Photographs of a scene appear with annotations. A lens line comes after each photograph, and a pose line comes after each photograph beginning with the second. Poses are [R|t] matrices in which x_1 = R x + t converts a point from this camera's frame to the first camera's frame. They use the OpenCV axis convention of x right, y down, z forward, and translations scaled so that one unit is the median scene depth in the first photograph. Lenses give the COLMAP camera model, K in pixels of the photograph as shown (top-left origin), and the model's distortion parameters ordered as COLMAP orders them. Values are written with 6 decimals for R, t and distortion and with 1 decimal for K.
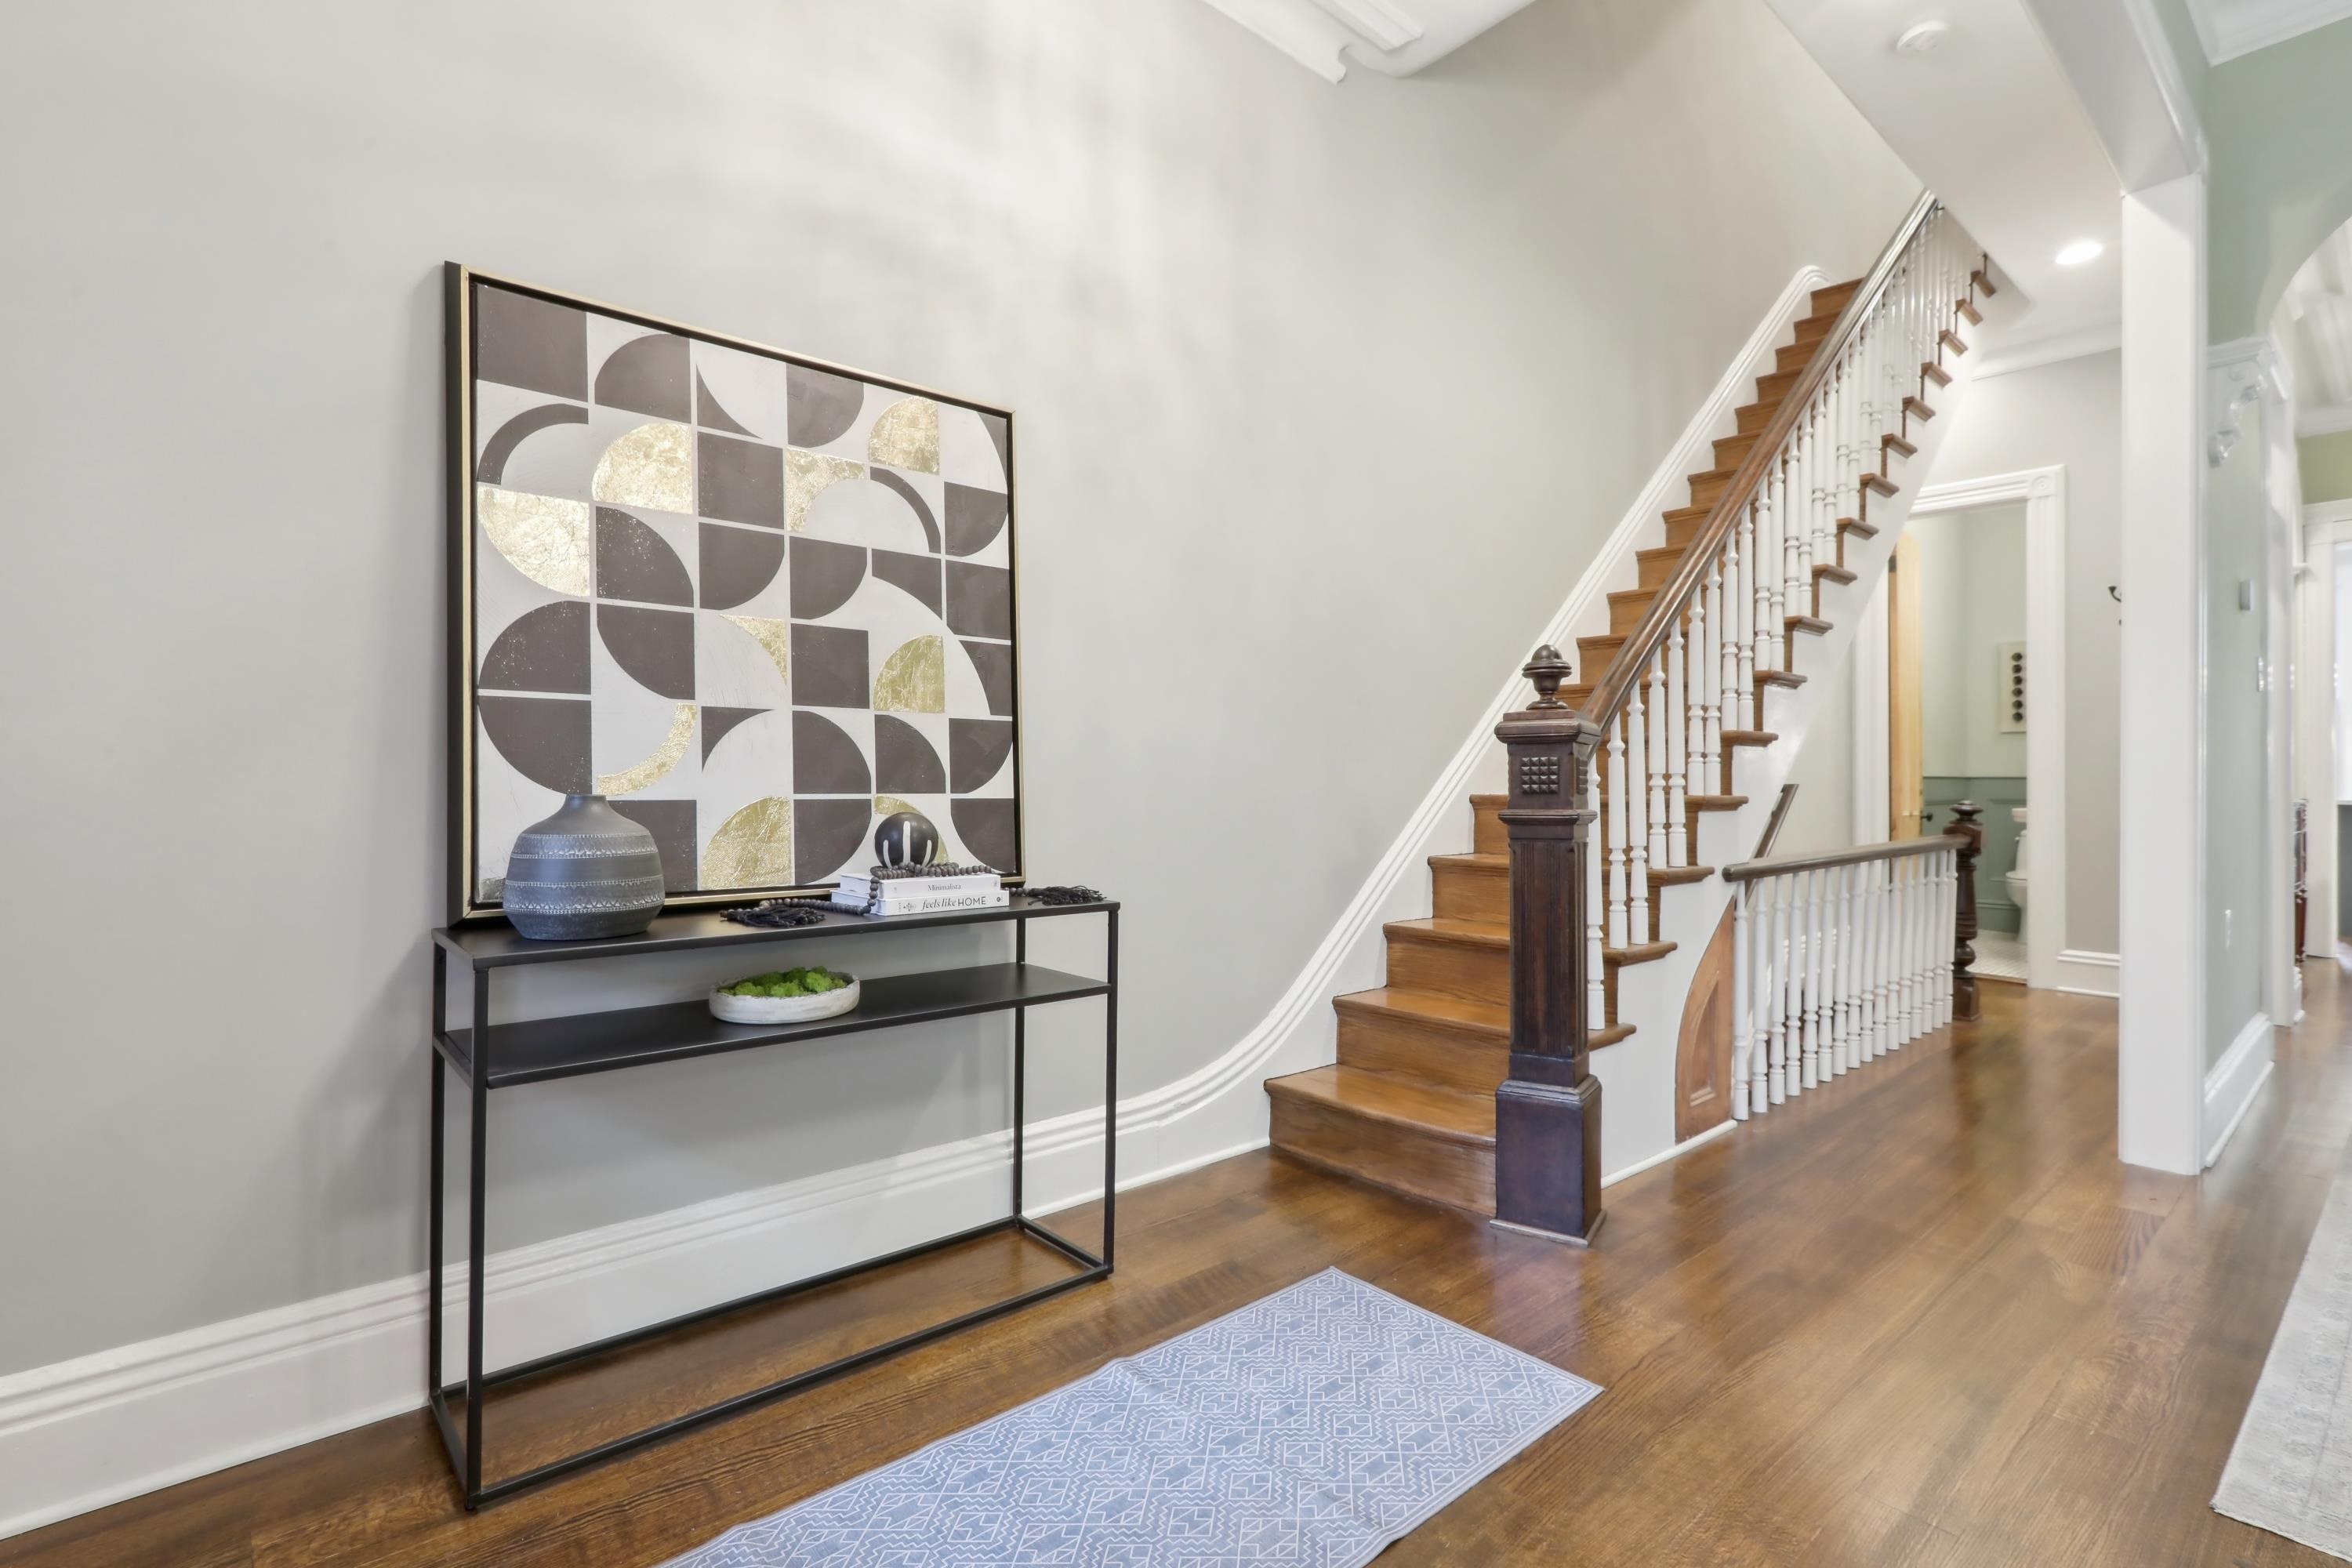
lens RADIAL K [[1131.1, 0, 1204.6], [0, 1131.1, 777.8], [0, 0, 1]] dist [-0.001346, -0.000664]
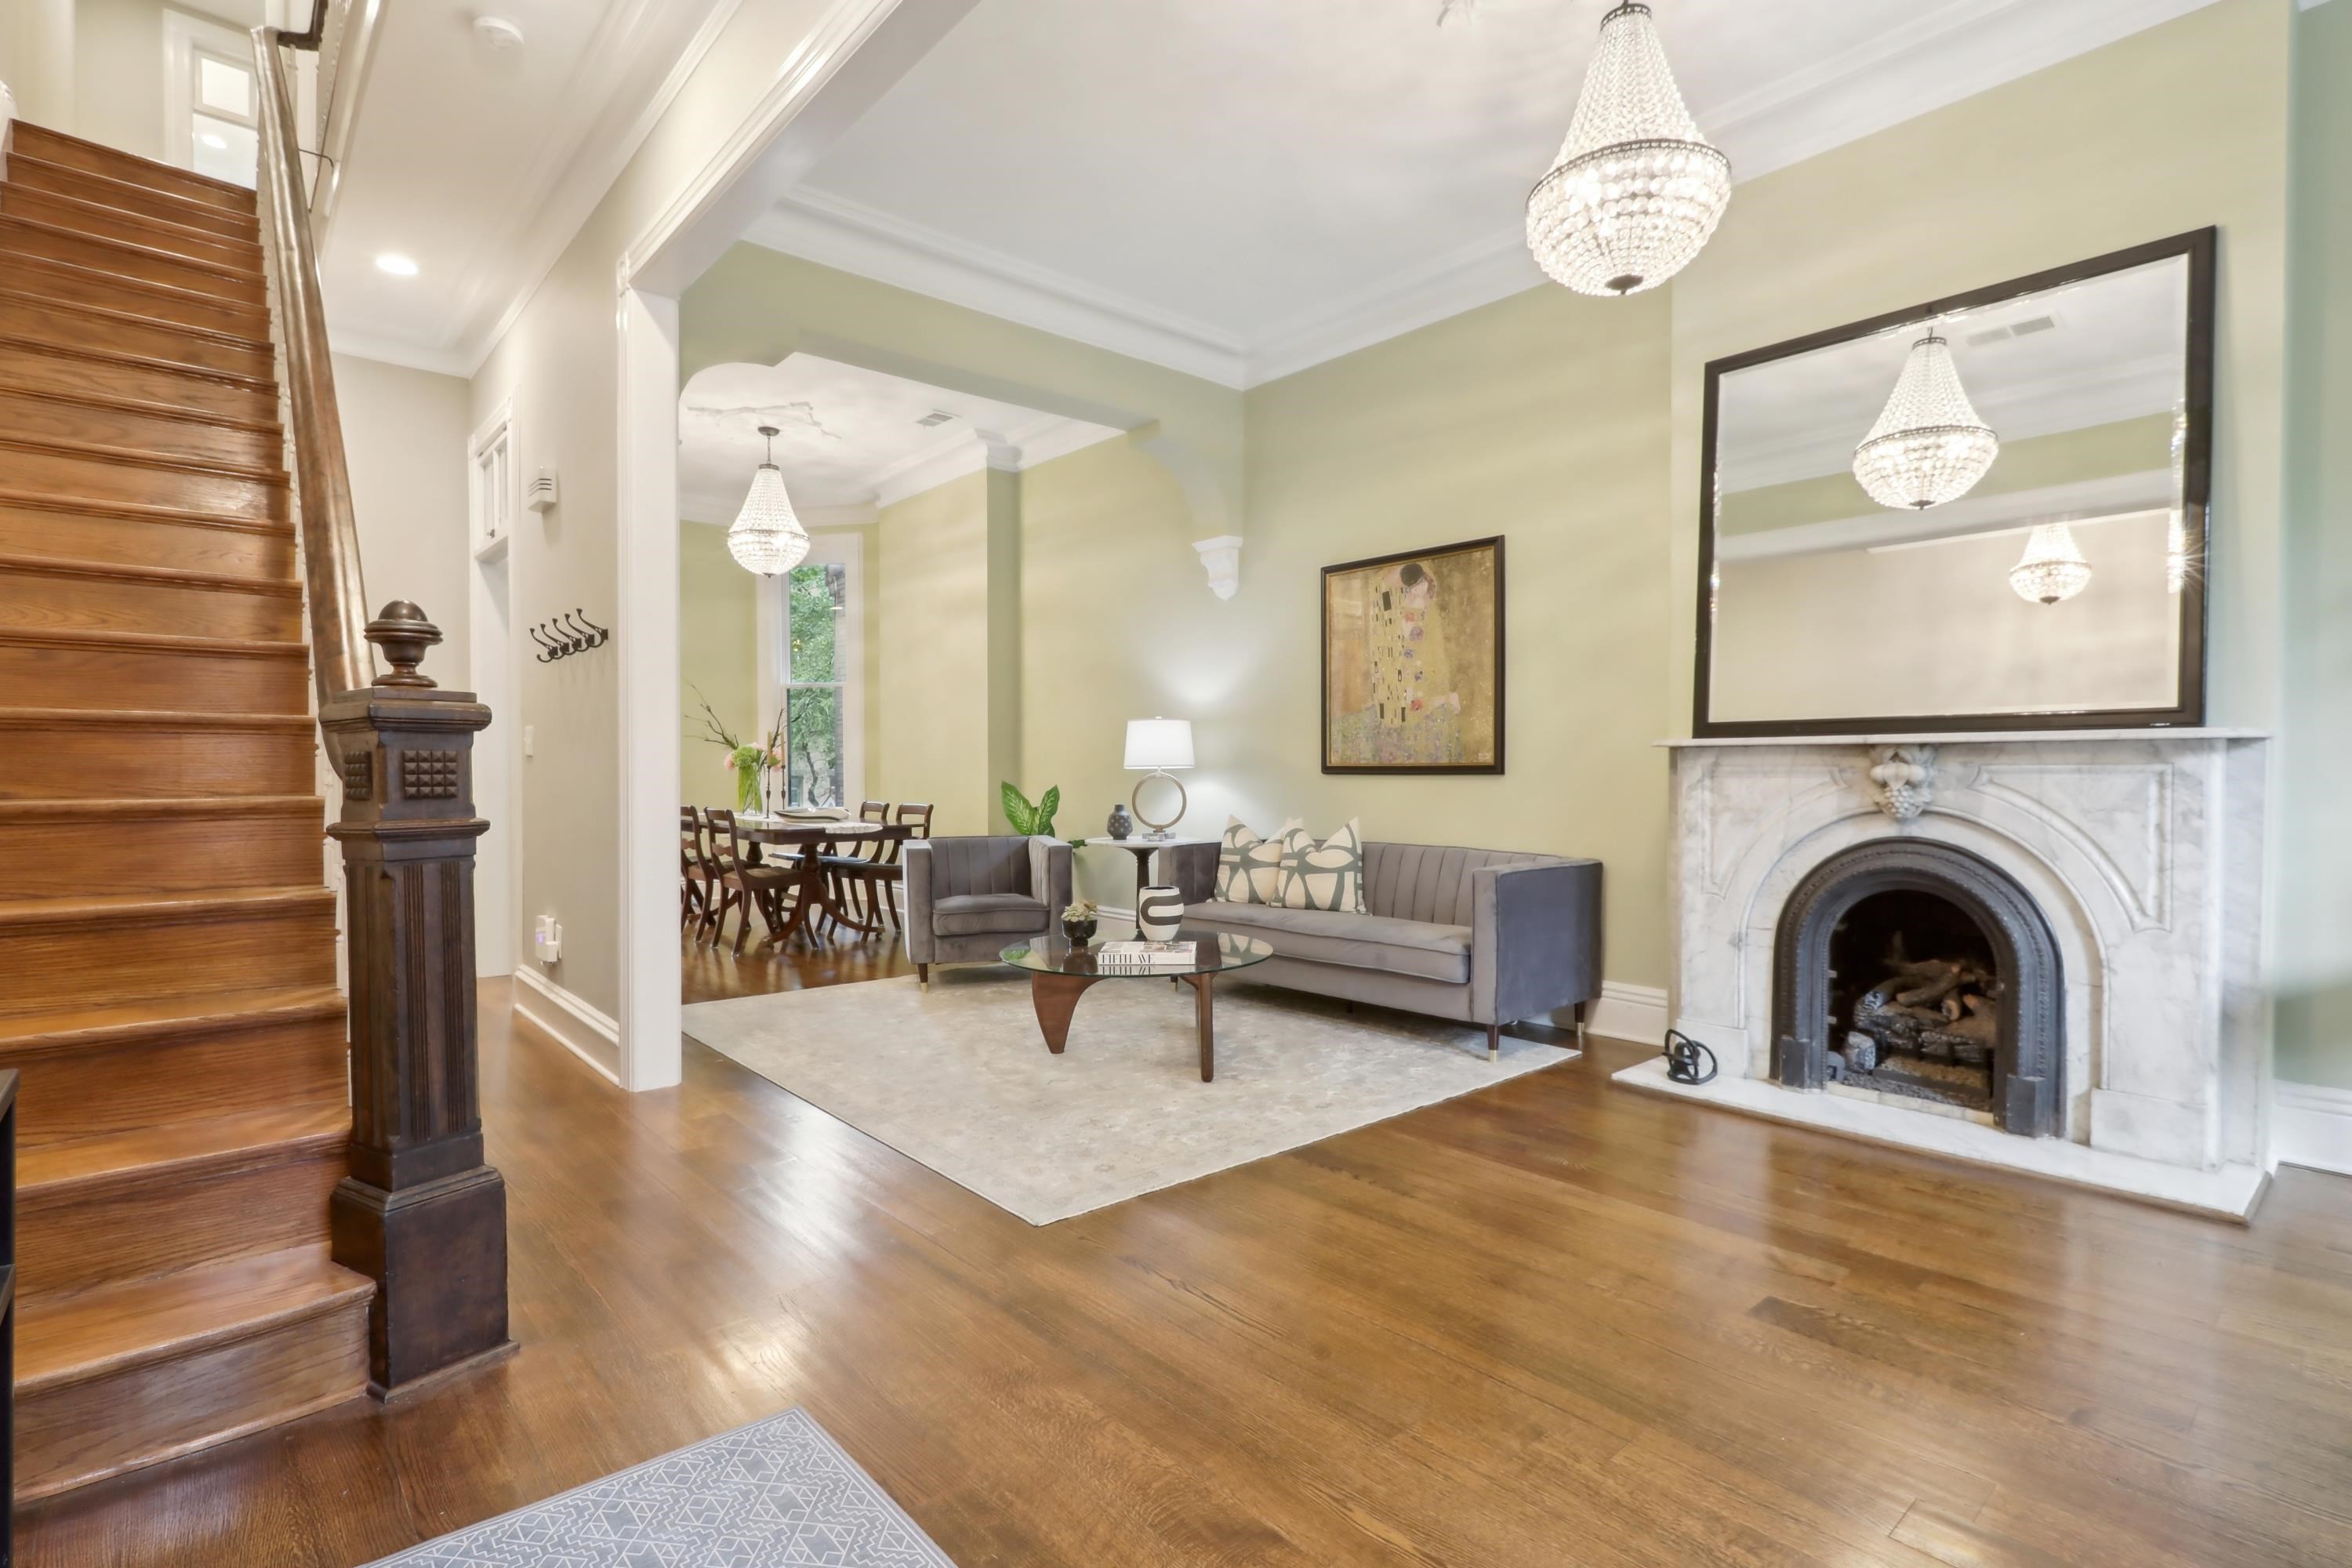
lens RADIAL K [[1106.8, 0, 1174.8], [0, 1106.8, 796.2], [0, 0, 1]] dist [-0.000270, 0.000116]
pose [[0.000361, -0.022837, 0.999739, -0.386108], [-0.005278, 0.999725, 0.022839, -0.006366], [-0.999986, -0.005285, 0.000240, 0.439572]]
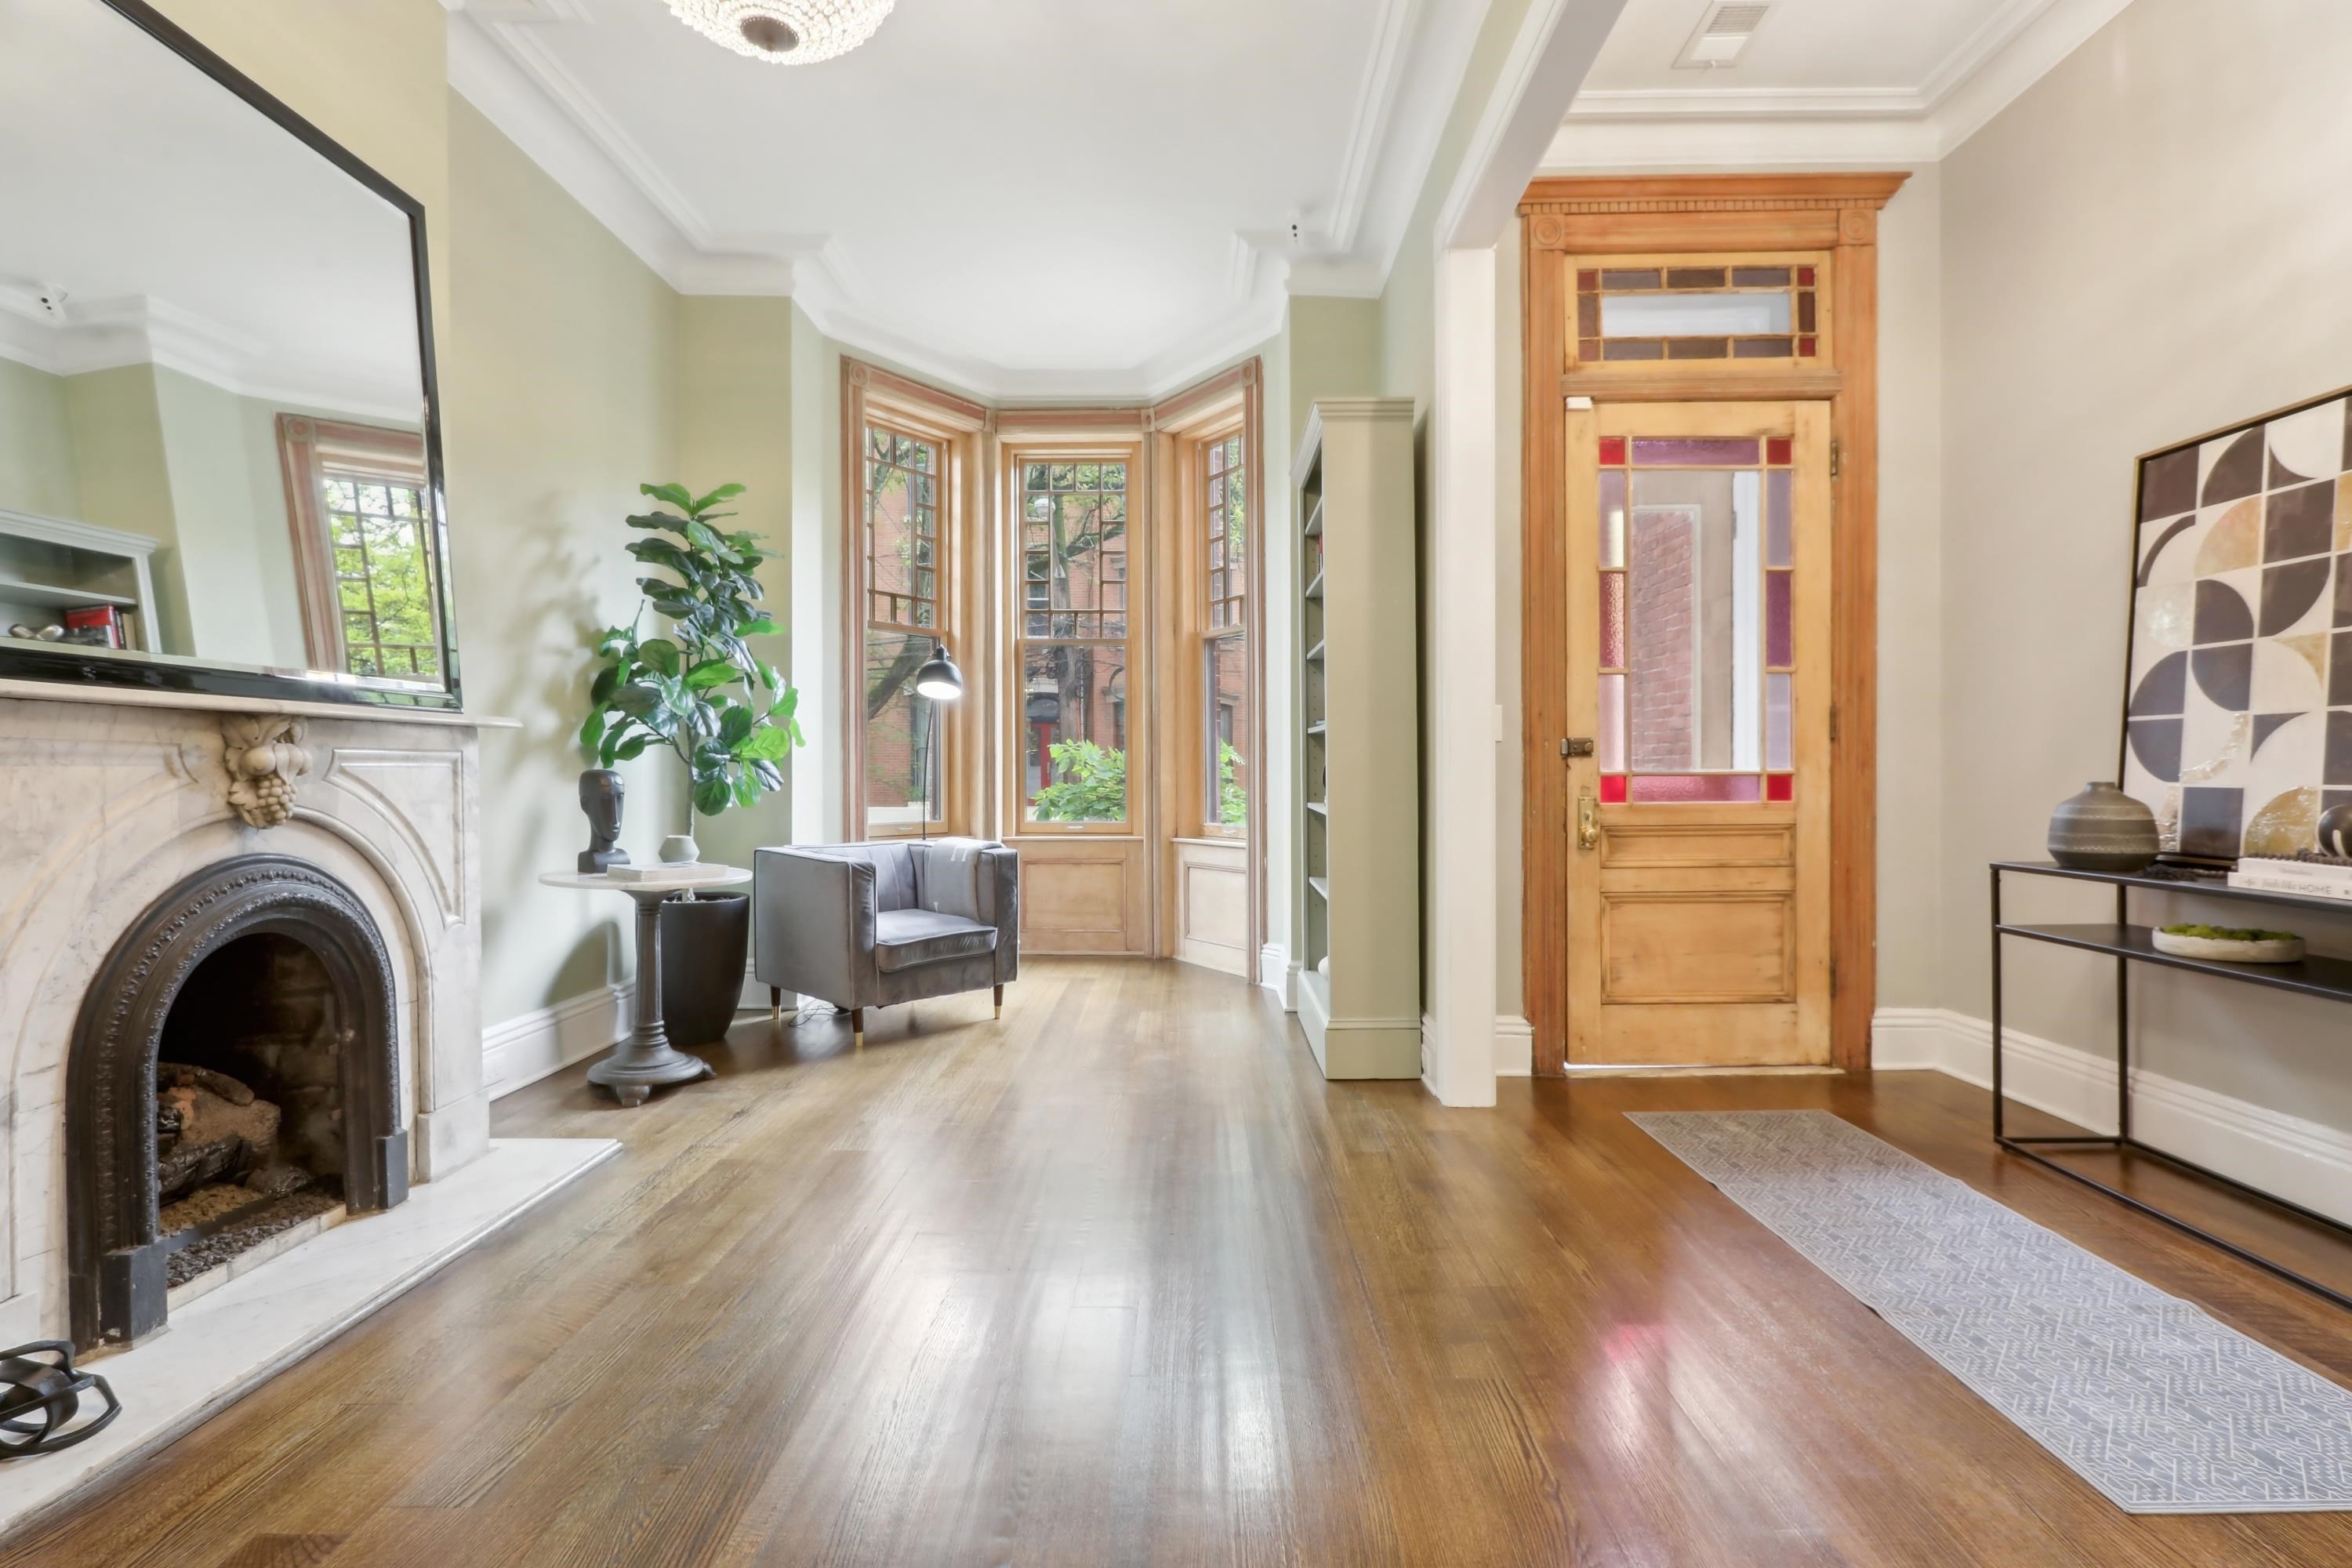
lens RADIAL K [[1096.3, 0, 1205.5], [0, 1096.3, 813.4], [0, 0, 1]] dist [-0.003355, -0.001093]
pose [[-0.665301, 0.025572, -0.746137, 0.903440], [0.000823, 0.999438, 0.033519, 0.005018], [0.746575, 0.021686, -0.664948, 0.666266]]
